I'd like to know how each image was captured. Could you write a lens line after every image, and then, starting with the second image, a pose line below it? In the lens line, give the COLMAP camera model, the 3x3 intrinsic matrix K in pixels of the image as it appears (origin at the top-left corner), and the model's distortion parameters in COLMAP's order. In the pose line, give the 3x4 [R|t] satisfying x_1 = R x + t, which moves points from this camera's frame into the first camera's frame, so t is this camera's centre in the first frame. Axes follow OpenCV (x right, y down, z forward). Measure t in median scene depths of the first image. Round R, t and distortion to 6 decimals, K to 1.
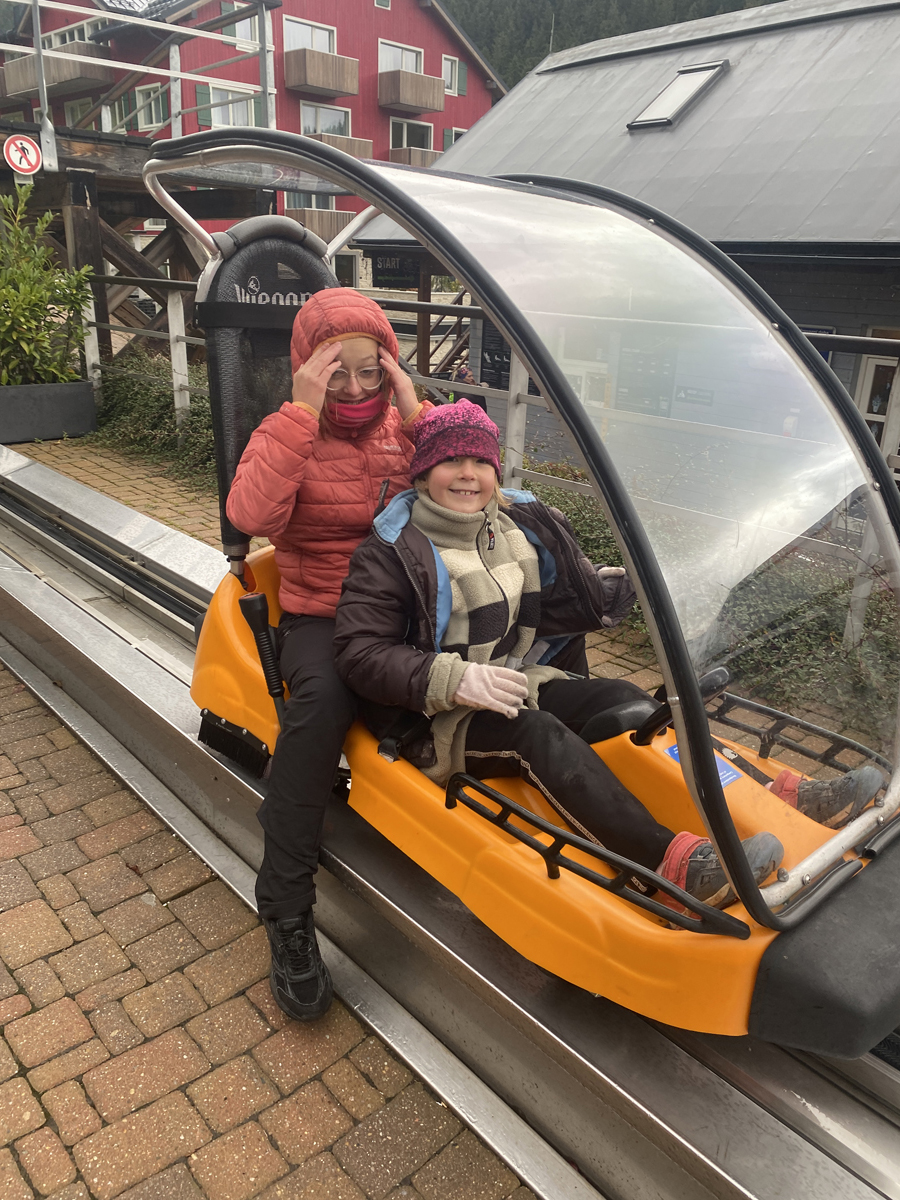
lens RADIAL K [[902.1, 0, 450.0], [0, 902.1, 600.0], [0, 0, 1]] dist [0.011633, 0.005582]
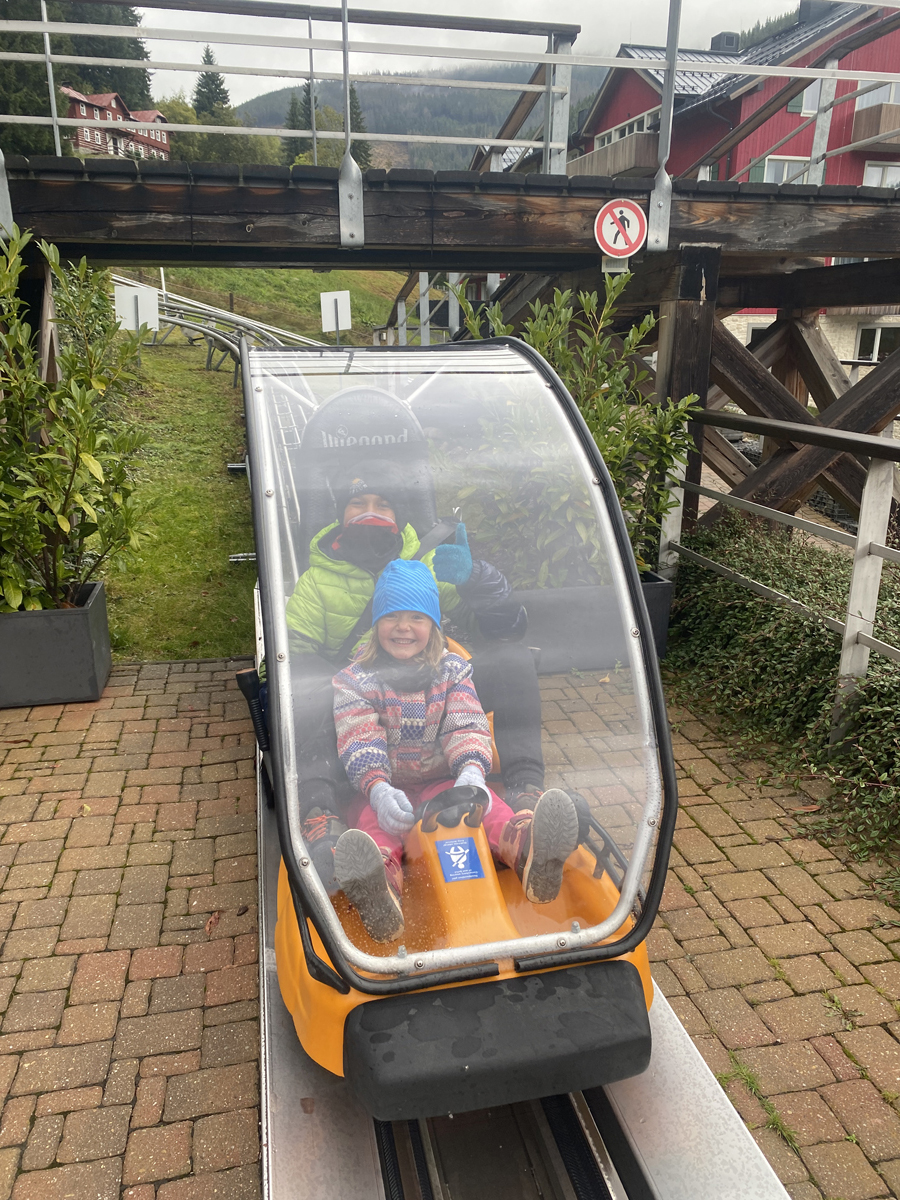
lens RADIAL K [[902.1, 0, 450.0], [0, 902.1, 600.0], [0, 0, 1]] dist [0.011633, 0.005582]
pose [[0.867818, 0.115048, -0.483380, -0.229526], [-0.150328, 0.988026, -0.034728, -0.185541], [0.473597, 0.102803, 0.874721, 0.399545]]
